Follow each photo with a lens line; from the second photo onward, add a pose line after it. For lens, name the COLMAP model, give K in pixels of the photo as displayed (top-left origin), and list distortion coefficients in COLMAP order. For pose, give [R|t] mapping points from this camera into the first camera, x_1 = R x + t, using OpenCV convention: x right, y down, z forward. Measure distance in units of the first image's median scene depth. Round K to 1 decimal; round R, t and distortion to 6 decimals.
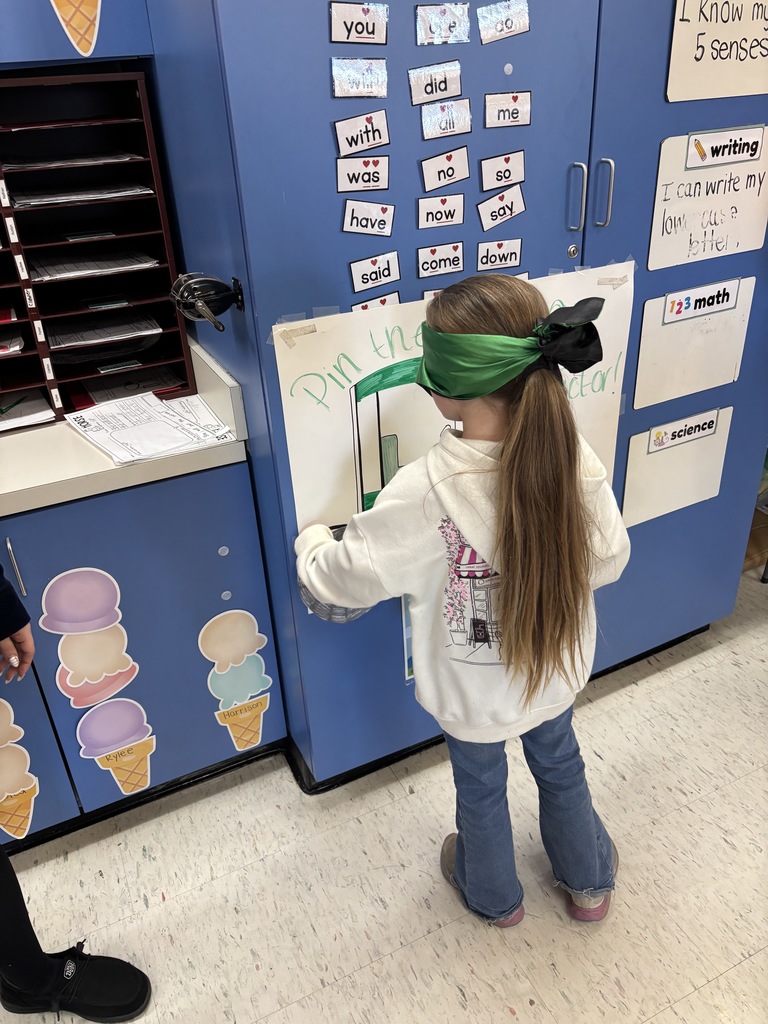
lens RADIAL K [[771.1, 0, 360.6], [0, 771.1, 518.3], [0, 0, 1]] dist [-0.016513, 0.000989]
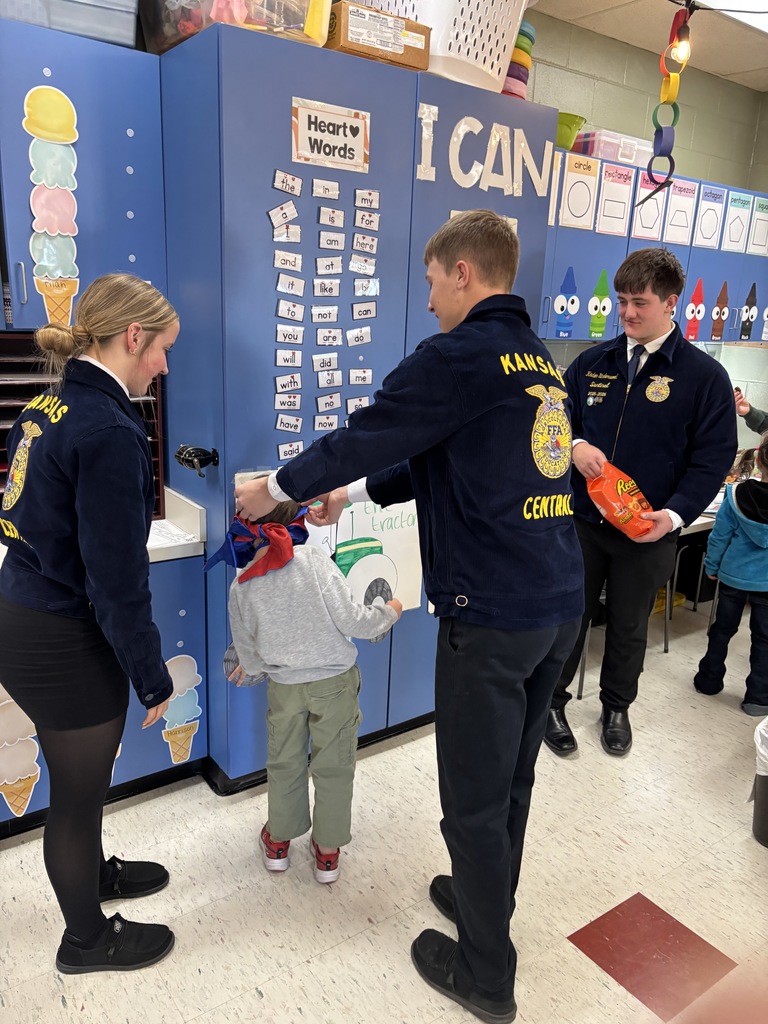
lens RADIAL K [[771.1, 0, 360.6], [0, 771.1, 518.3], [0, 0, 1]] dist [-0.016513, 0.000989]
pose [[0.981960, 0.051053, 0.182066, -0.151703], [-0.006356, 0.971230, -0.238060, 0.296121], [-0.188981, 0.232608, 0.954033, -0.811423]]
